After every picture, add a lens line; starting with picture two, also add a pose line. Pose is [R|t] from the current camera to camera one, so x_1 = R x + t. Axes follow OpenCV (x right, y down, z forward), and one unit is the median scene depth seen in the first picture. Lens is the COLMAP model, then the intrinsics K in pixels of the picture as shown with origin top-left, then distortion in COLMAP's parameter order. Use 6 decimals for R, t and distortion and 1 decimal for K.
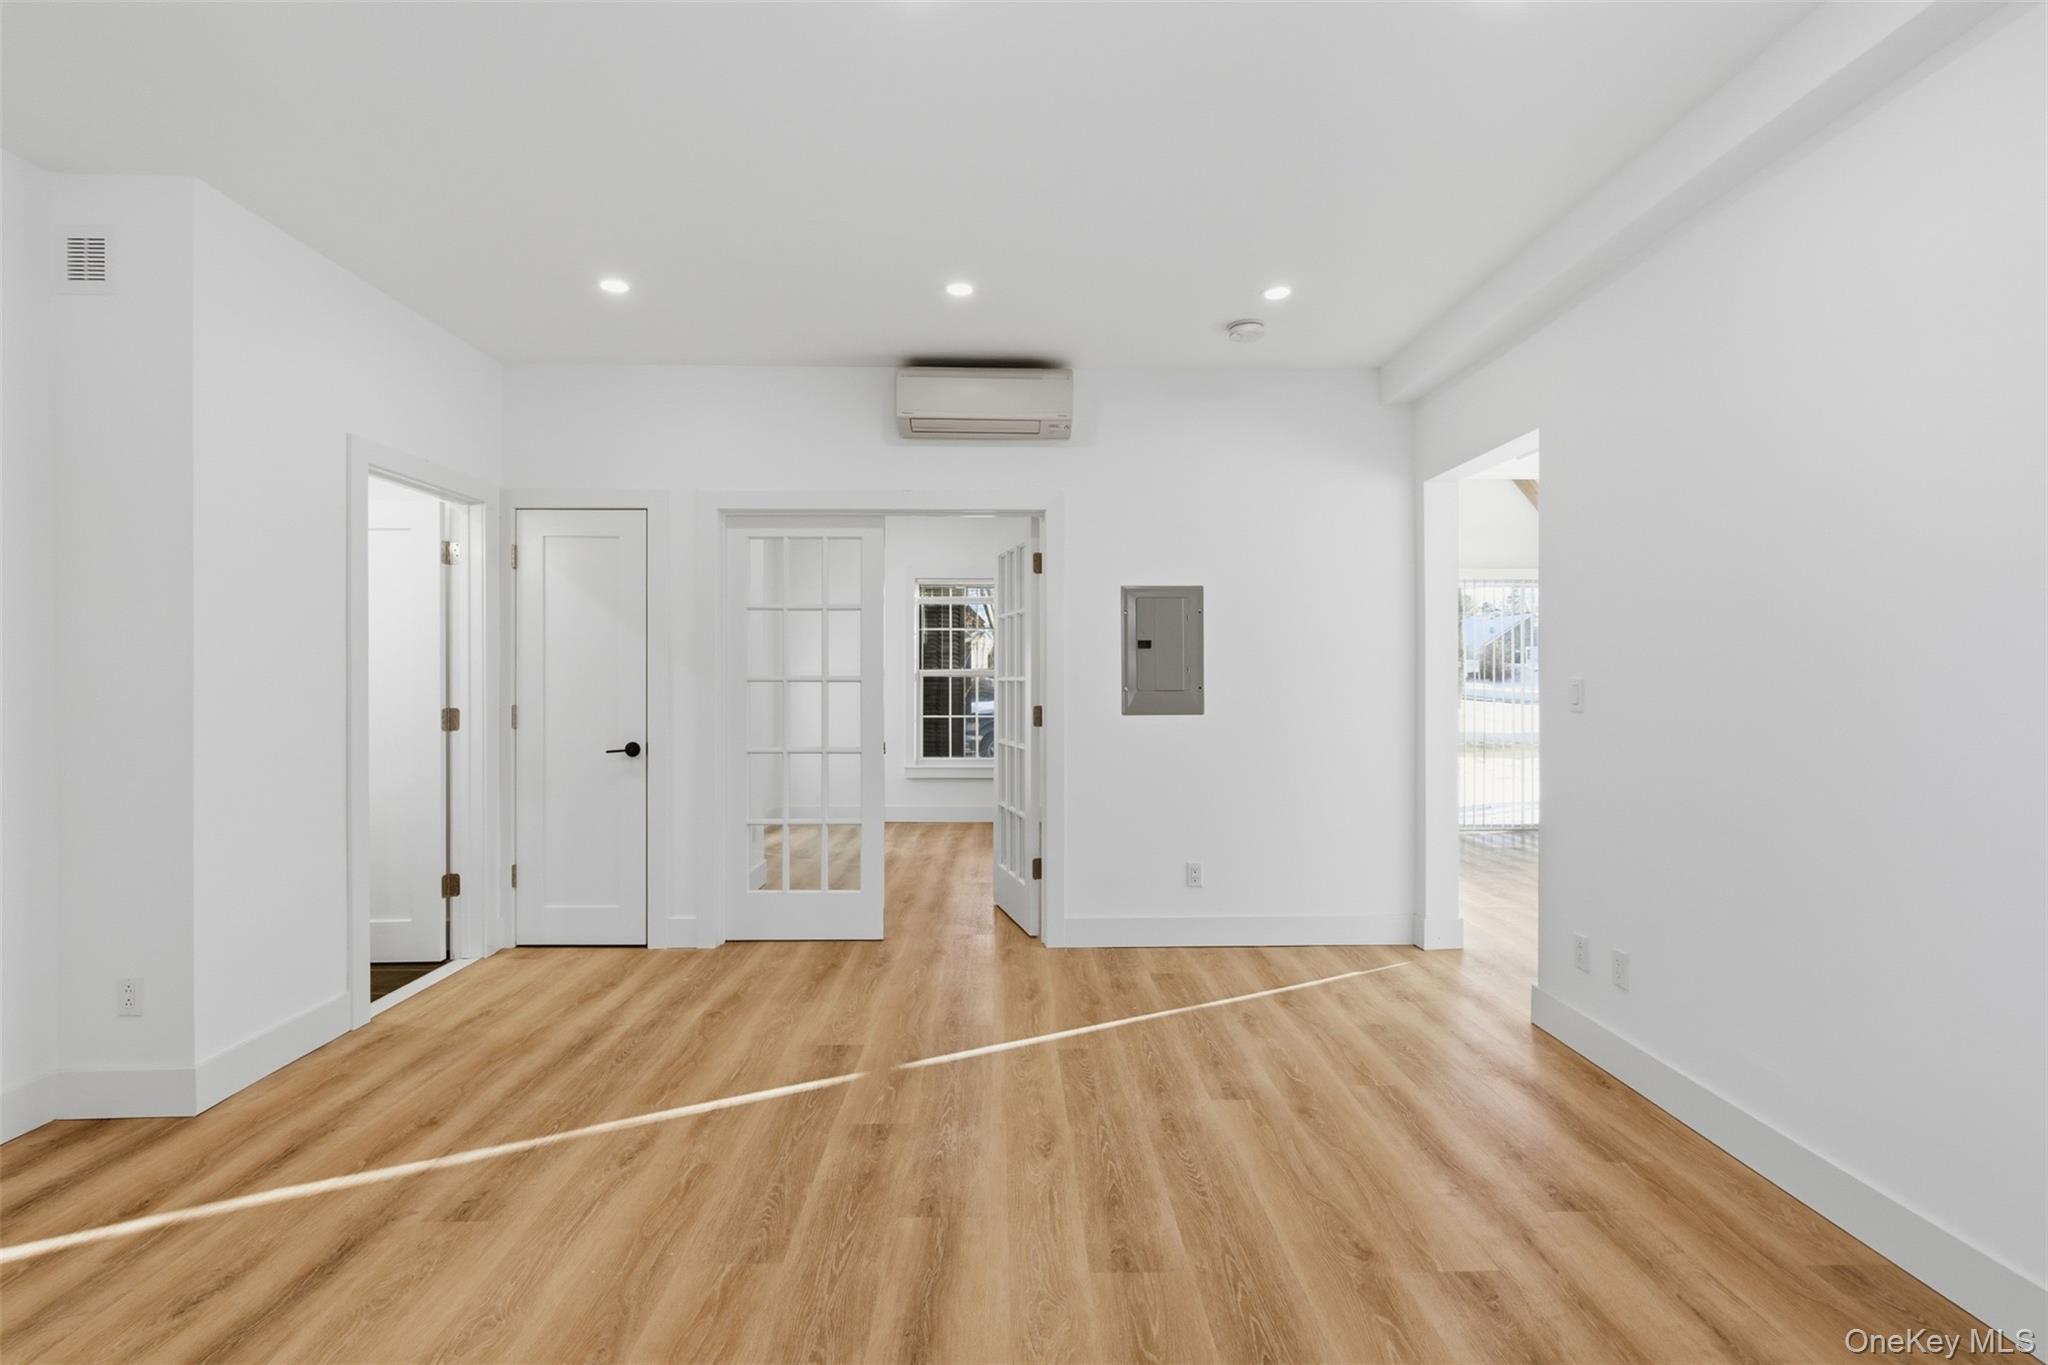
lens RADIAL K [[936.0, 0, 1022.1], [0, 936.0, 679.7], [0, 0, 1]] dist [-0.002070, -0.000143]
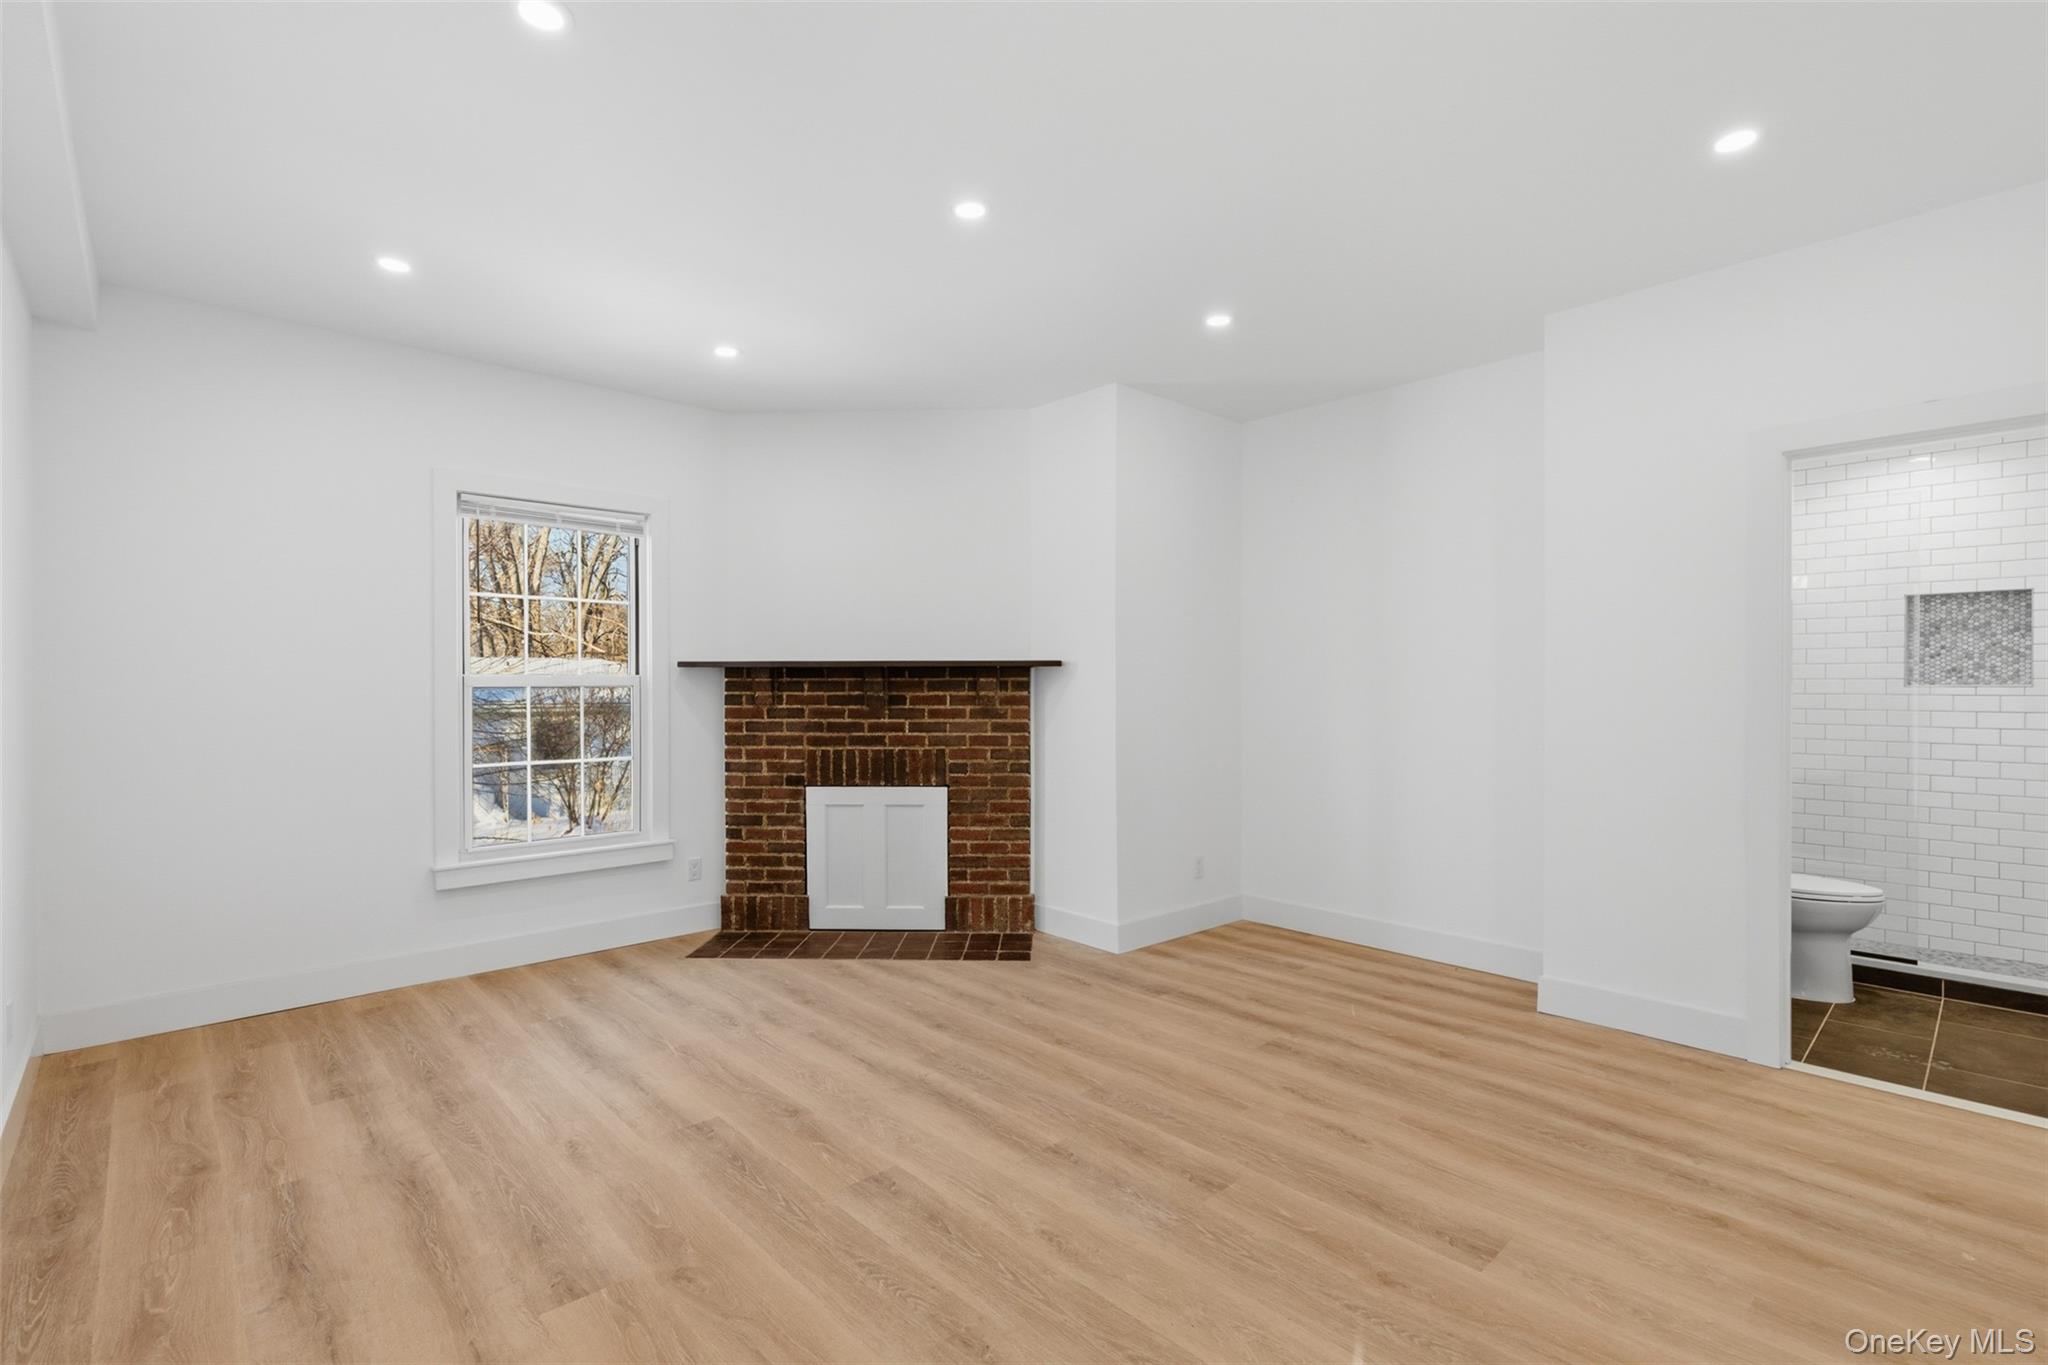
lens RADIAL K [[933.7, 0, 1024.8], [0, 933.7, 688.0], [0, 0, 1]] dist [-0.003811, -0.000343]
pose [[-0.742086, 0.001762, -0.670303, 0.479613], [-0.002673, 0.999981, 0.005588, -0.007125], [0.670300, 0.005939, -0.742067, 1.251600]]
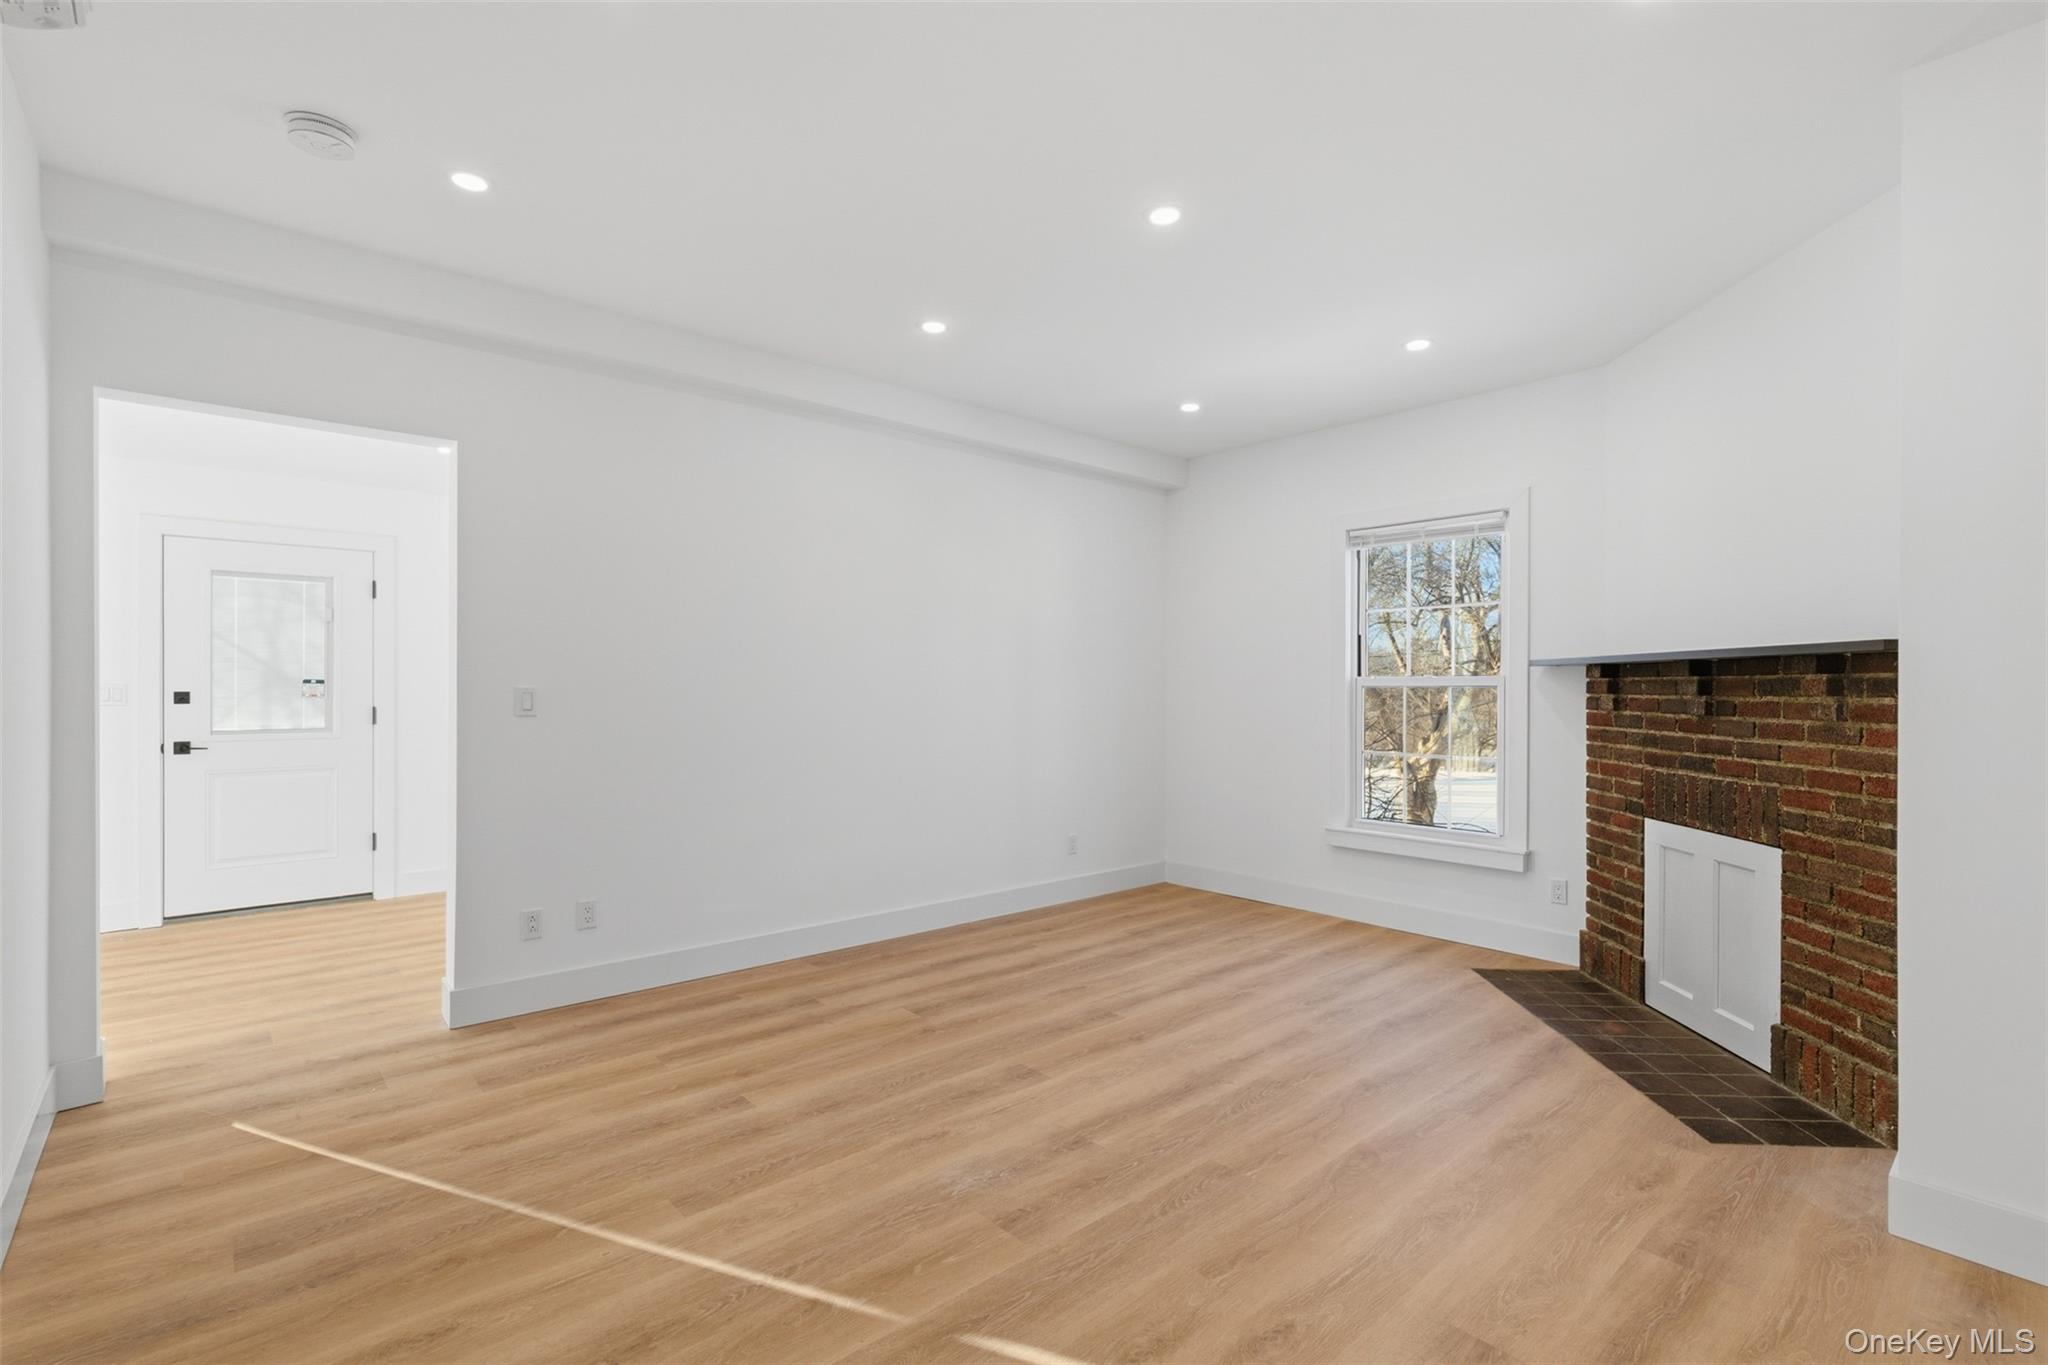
lens RADIAL K [[936.0, 0, 1022.1], [0, 936.0, 679.7], [0, 0, 1]] dist [-0.002070, -0.000143]
pose [[-0.646263, 0.002019, 0.763112, -0.650825], [-0.000701, 0.999995, -0.003240, -0.005912], [-0.763114, -0.002628, -0.646258, 1.243380]]
